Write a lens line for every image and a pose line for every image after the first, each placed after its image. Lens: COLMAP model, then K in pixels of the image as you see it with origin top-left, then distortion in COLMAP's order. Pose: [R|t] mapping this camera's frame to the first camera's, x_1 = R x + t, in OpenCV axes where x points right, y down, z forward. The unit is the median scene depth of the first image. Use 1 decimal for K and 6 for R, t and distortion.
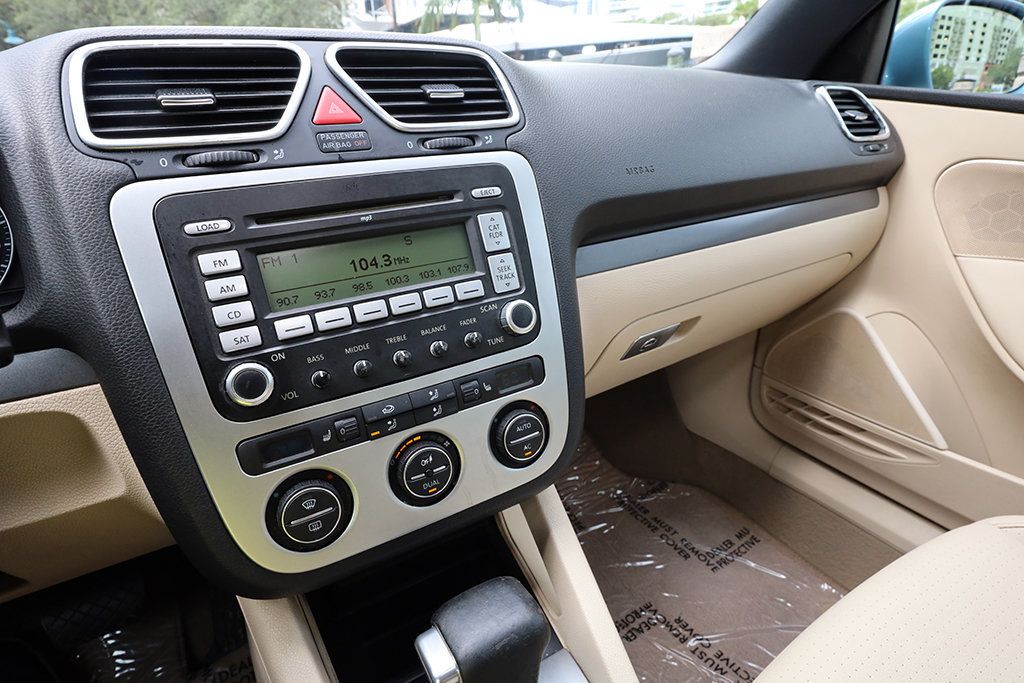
lens RADIAL K [[533.9, 0, 513.0], [0, 533.9, 347.3], [0, 0, 1]] dist [-0.002475, 0.000596]
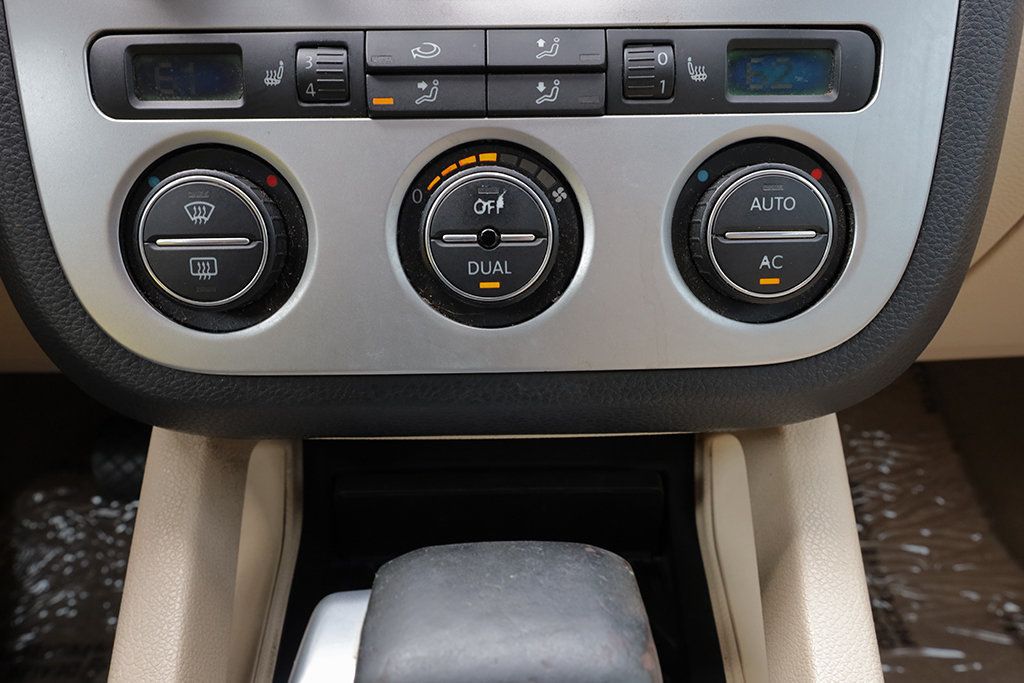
lens RADIAL K [[758.6, 0, 512.0], [0, 758.6, 341.5], [0, 0, 1]] dist [-0.005343, -0.004516]
pose [[0.875209, 0.225972, -0.427722, 0.071479], [-0.221686, 0.973236, 0.060559, 0.167538], [0.429959, 0.041819, 0.901879, 0.308635]]
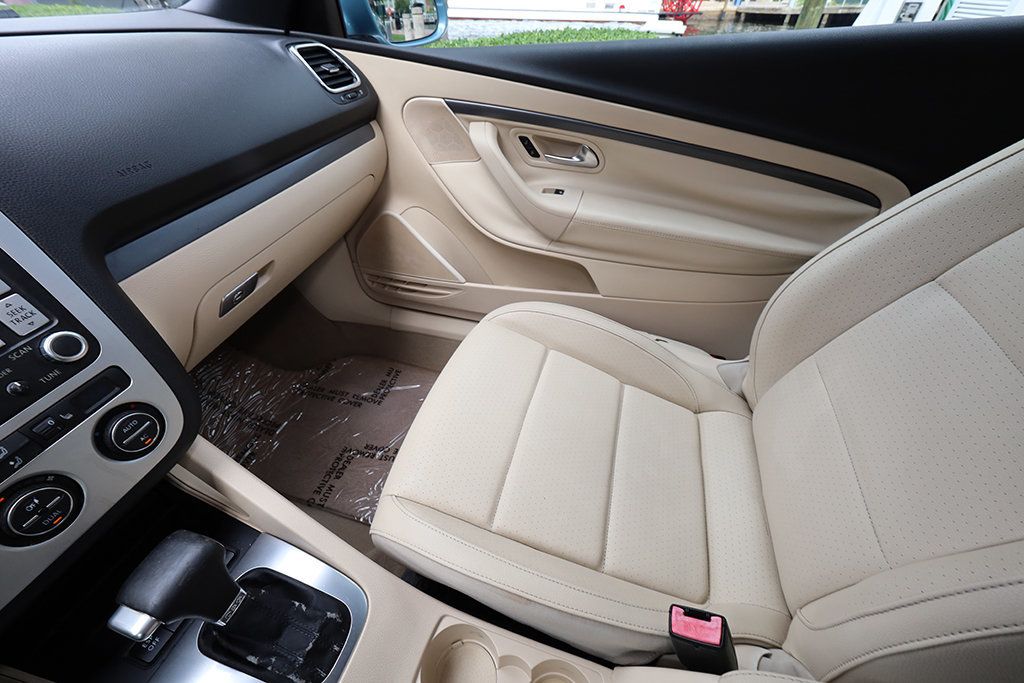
lens RADIAL K [[410.0, 0, 508.5], [0, 410.0, 341.4], [0, 0, 1]] dist [0.002255, -0.000125]
pose [[0.728706, -0.426121, 0.536105, 0.152030], [0.264705, 0.897250, 0.353374, -0.082247], [-0.631600, -0.115596, 0.766628, -0.151468]]
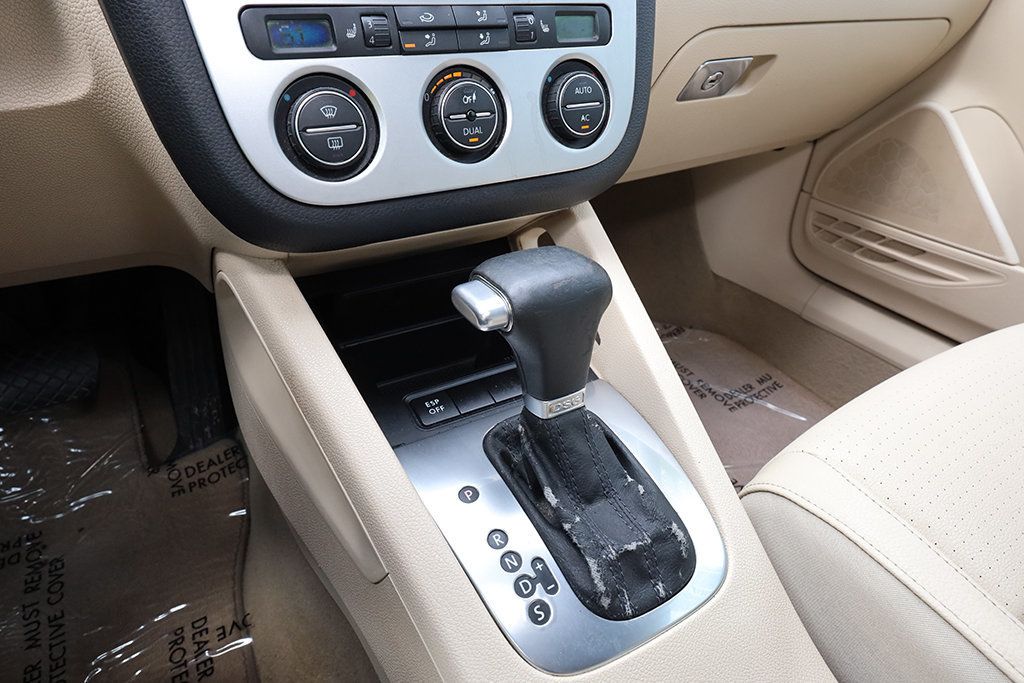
lens RADIAL K [[598.3, 0, 514.2], [0, 598.3, 338.8], [0, 0, 1]] dist [-0.000378, 0.000242]
pose [[0.997434, 0.058862, 0.040742, -0.067063], [-0.064329, 0.986688, 0.149362, 0.264618], [-0.031408, -0.151599, 0.987943, 0.029389]]
